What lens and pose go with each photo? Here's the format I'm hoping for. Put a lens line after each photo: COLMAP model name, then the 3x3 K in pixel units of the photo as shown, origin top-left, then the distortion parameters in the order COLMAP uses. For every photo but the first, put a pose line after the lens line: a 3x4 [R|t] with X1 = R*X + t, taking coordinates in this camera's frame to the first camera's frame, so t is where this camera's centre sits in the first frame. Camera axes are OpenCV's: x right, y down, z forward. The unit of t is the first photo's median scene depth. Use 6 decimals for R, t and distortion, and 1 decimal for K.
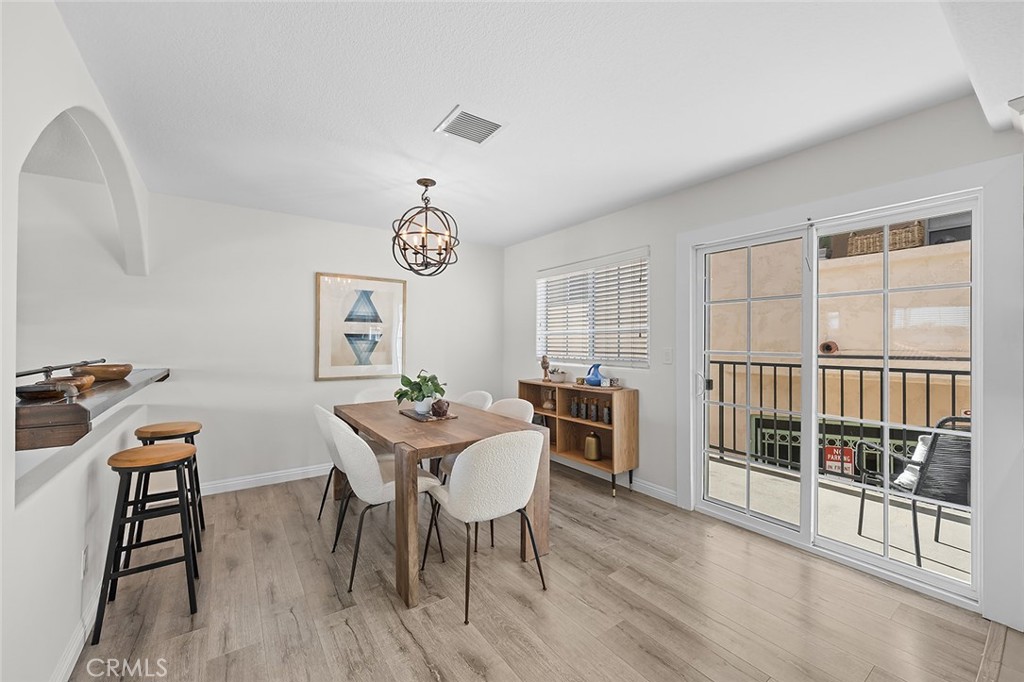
lens RADIAL K [[401.9, 0, 512.2], [0, 401.9, 338.9], [0, 0, 1]] dist [0.001396, -0.000512]
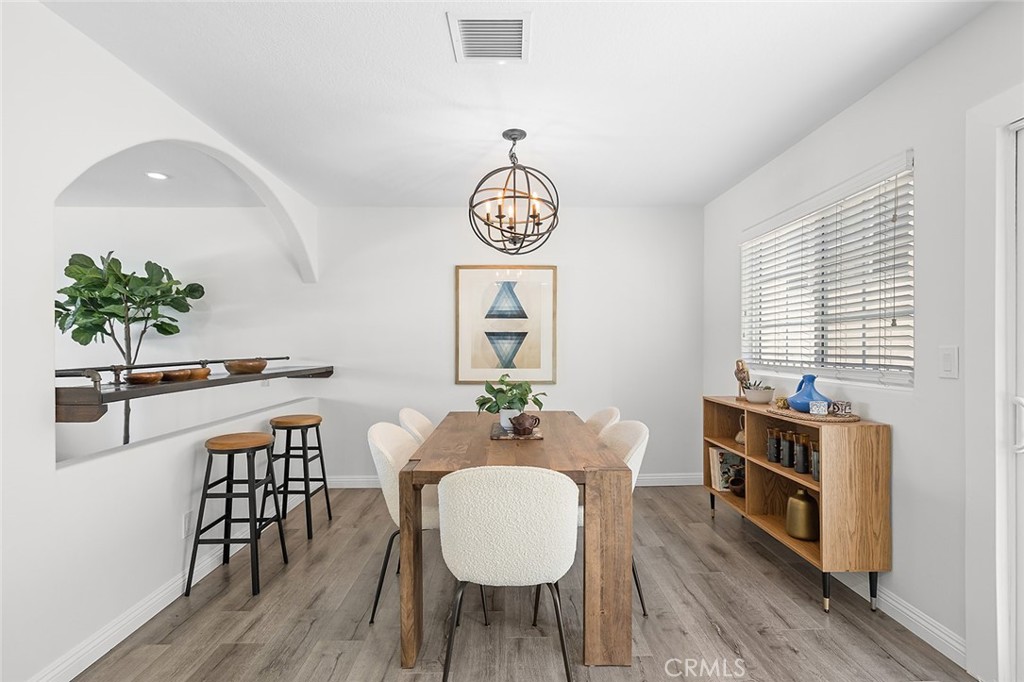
lens RADIAL K [[477.8, 0, 513.2], [0, 477.8, 347.1], [0, 0, 1]] dist [0.005288, -0.000360]
pose [[0.821699, -0.001809, -0.569918, 0.266375], [0.007201, 0.999948, 0.007209, 0.014524], [0.569876, -0.010028, 0.821670, 0.196428]]
